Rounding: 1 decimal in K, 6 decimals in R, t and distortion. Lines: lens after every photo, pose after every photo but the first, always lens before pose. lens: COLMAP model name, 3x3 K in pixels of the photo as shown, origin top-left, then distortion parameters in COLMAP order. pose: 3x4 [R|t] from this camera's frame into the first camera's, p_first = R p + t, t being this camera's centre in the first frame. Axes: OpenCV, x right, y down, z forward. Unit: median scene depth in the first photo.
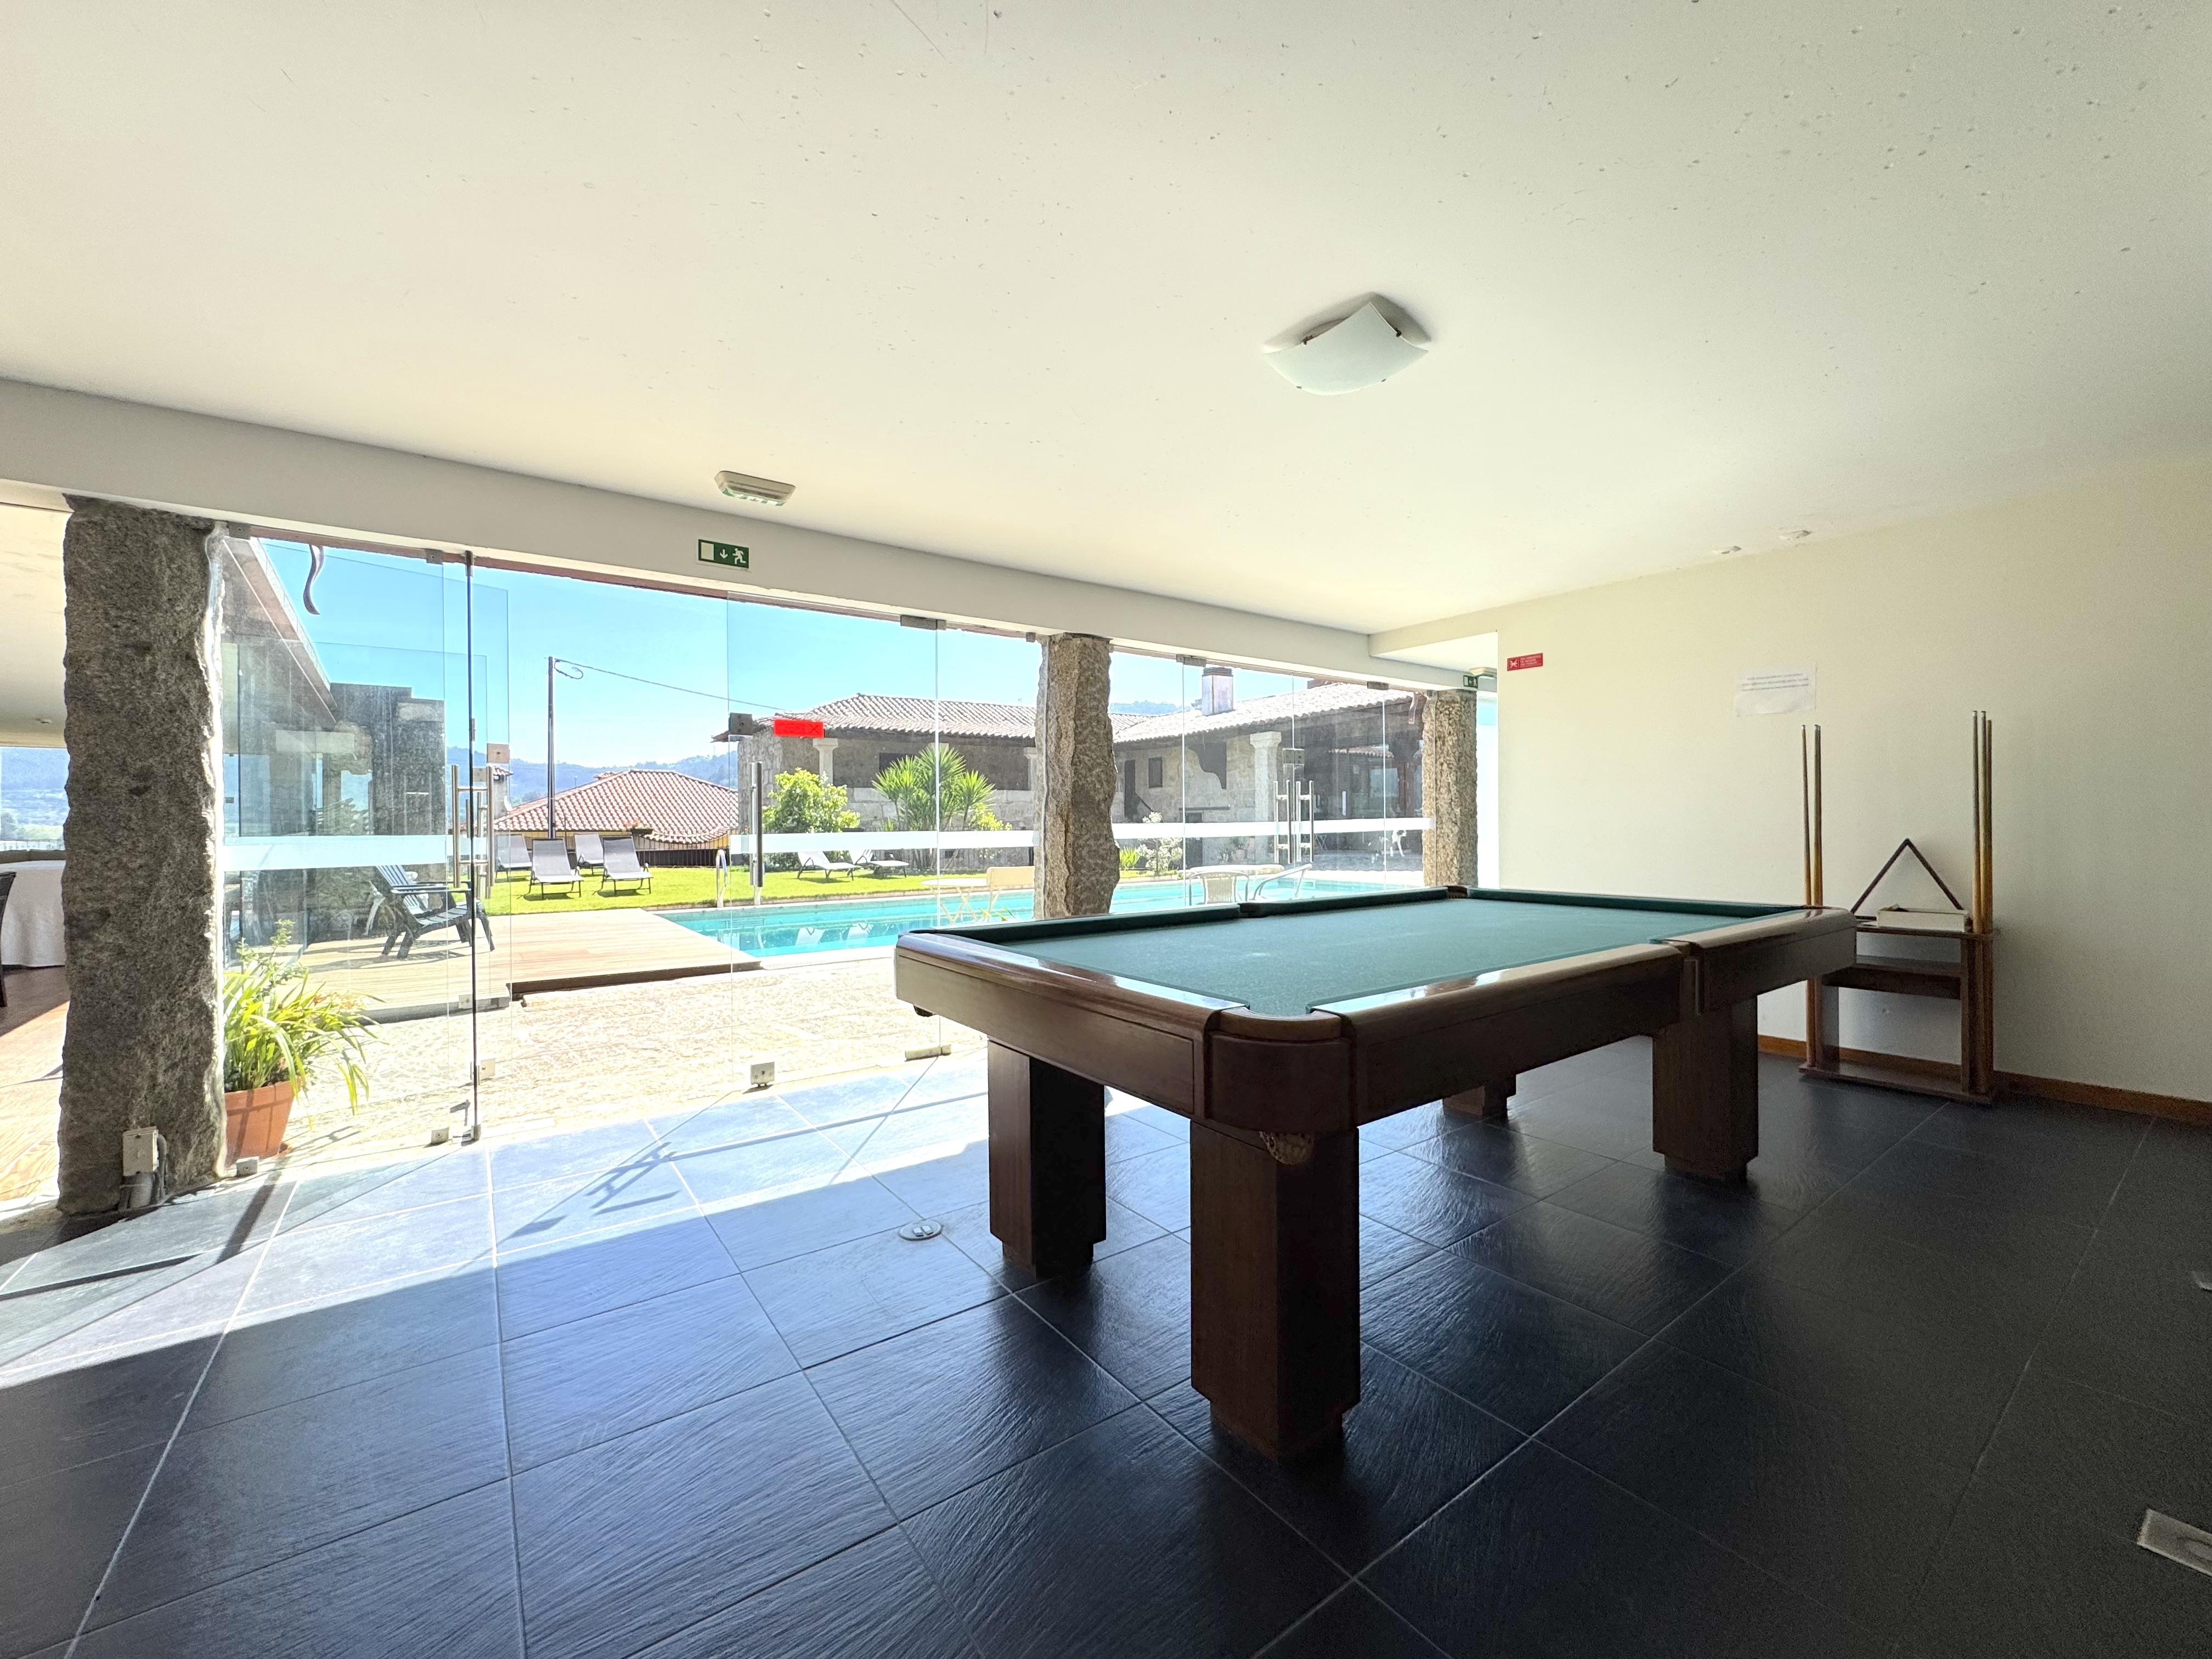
lens RADIAL K [[886.4, 0, 1106.0], [0, 886.4, 829.5], [0, 0, 1]] dist [-0.003566, 0.000468]
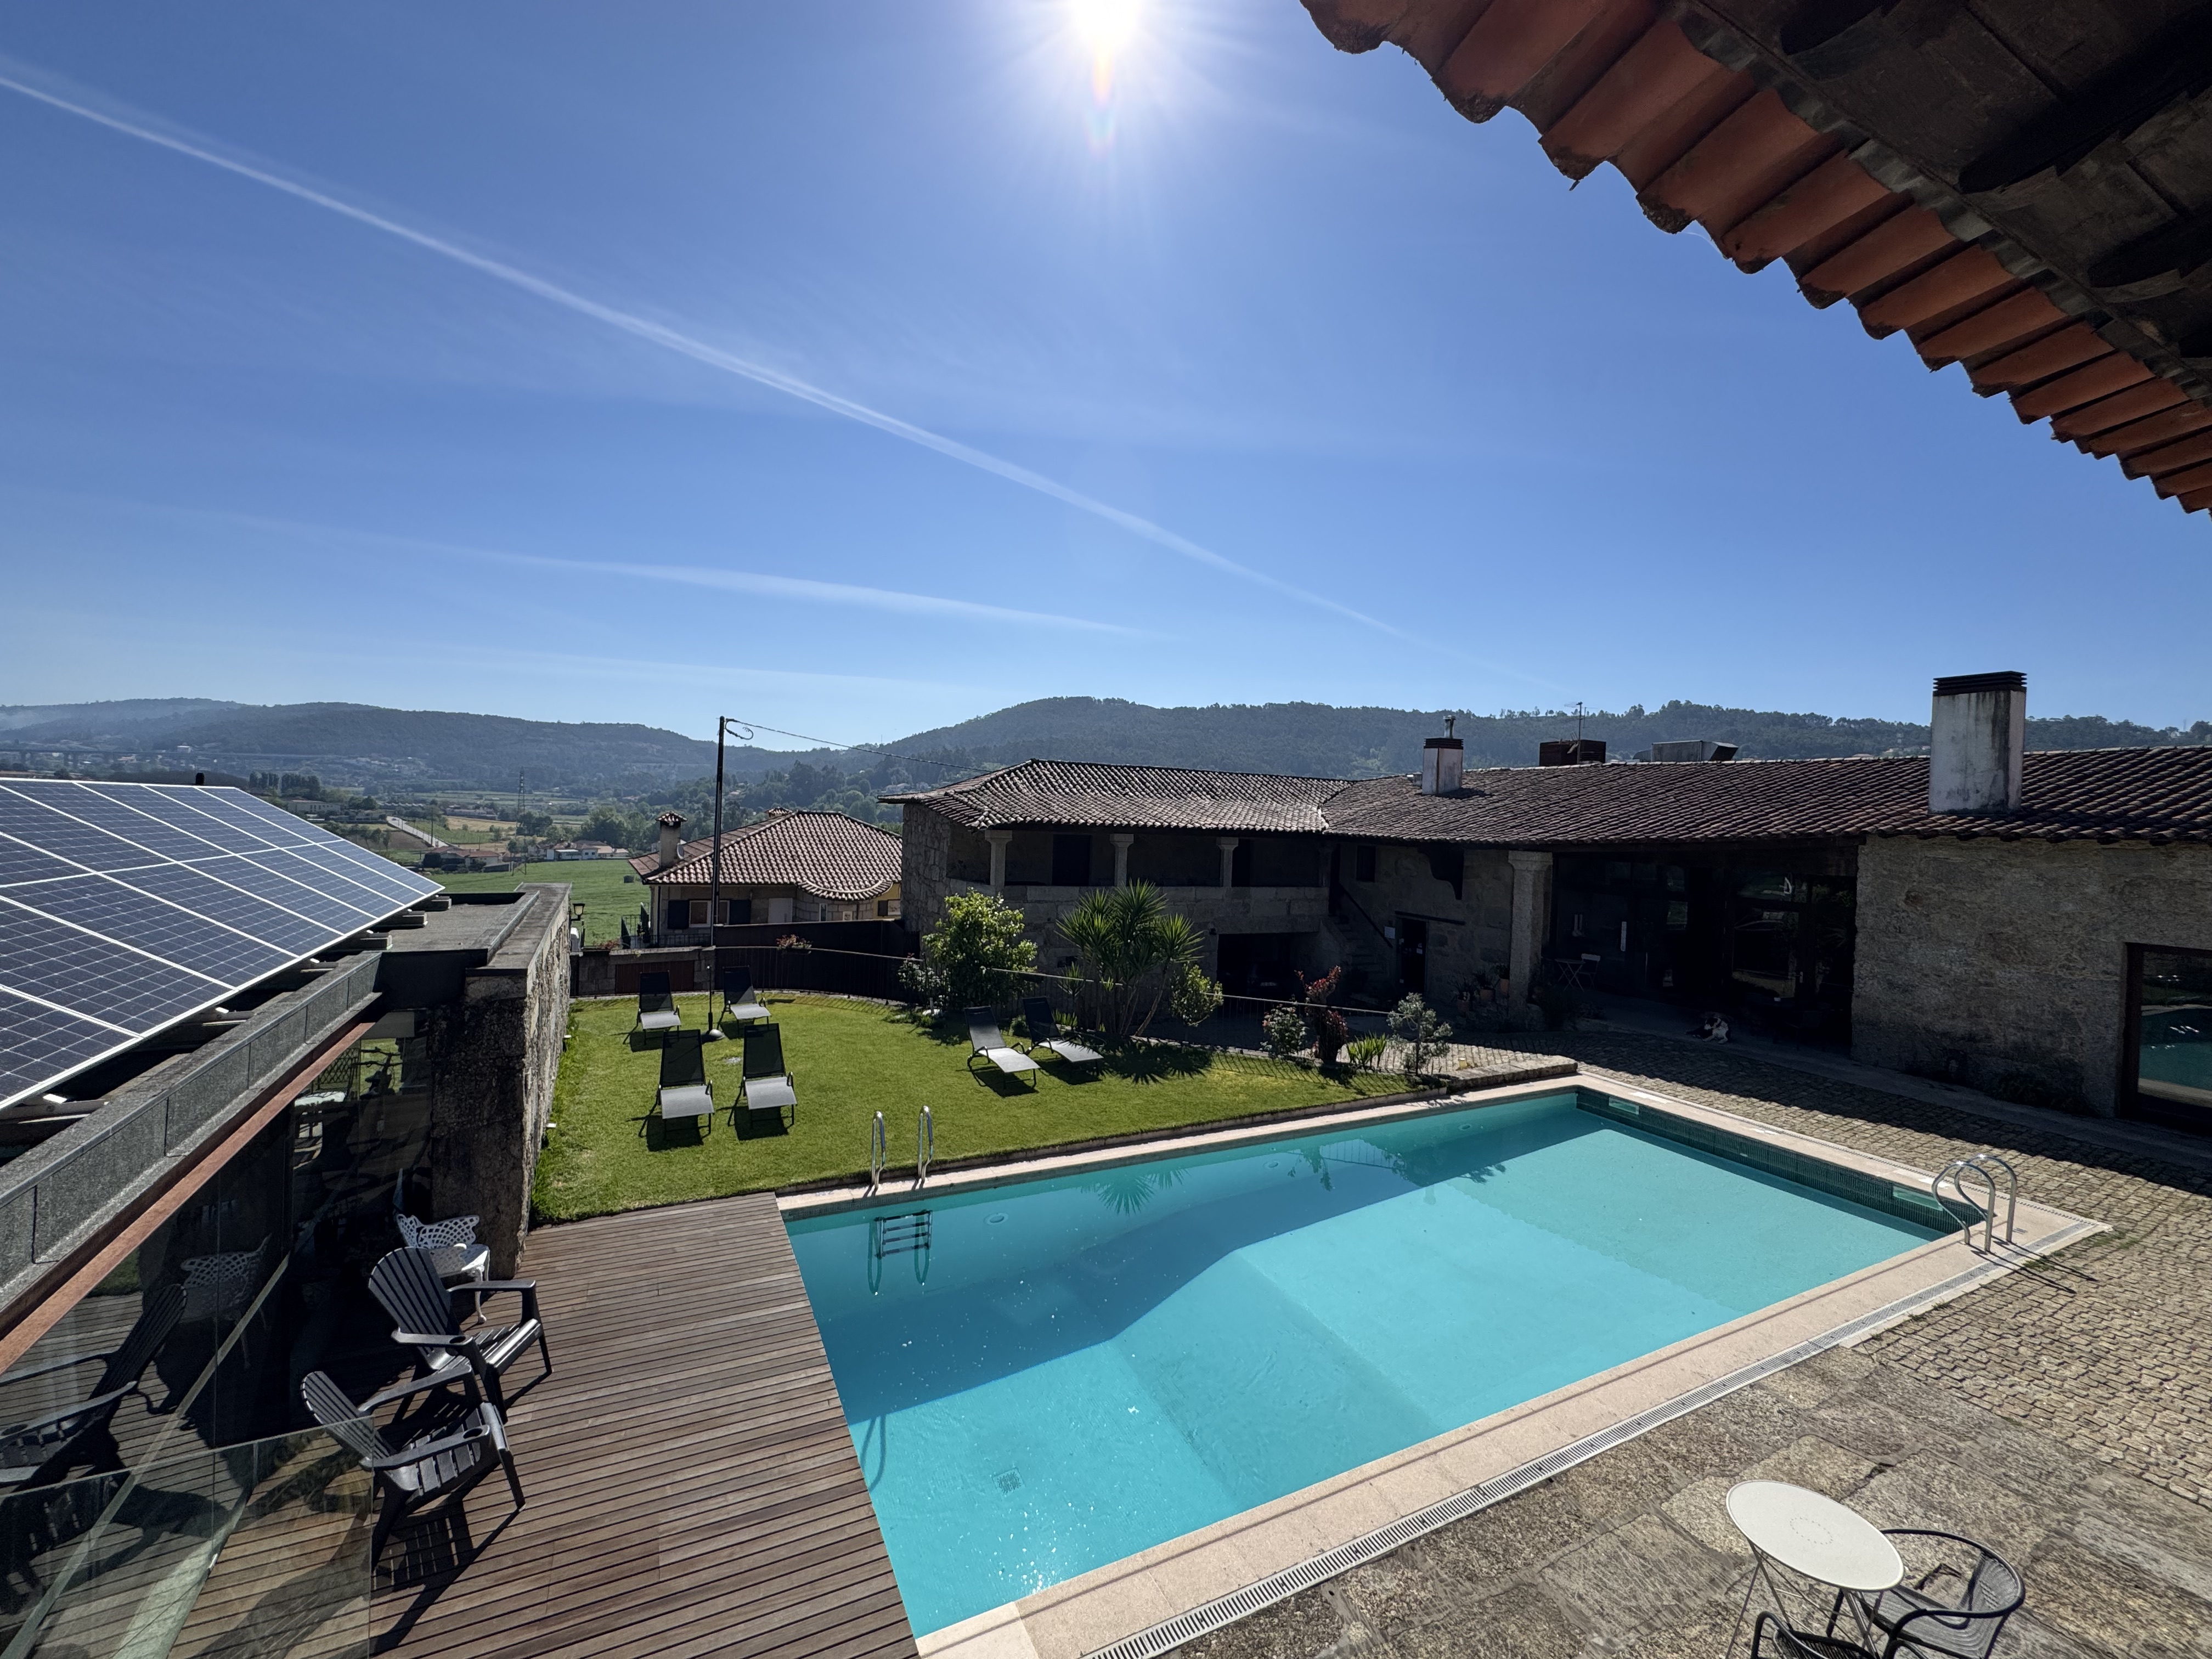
lens RADIAL K [[886.4, 0, 1106.0], [0, 886.4, 829.5], [0, 0, 1]] dist [-0.003566, 0.000468]
pose [[0.985479, 0.046637, -0.163266, -0.068589], [-0.045892, 0.998912, 0.008337, -0.117845], [0.163477, -0.000723, 0.986547, 0.148055]]
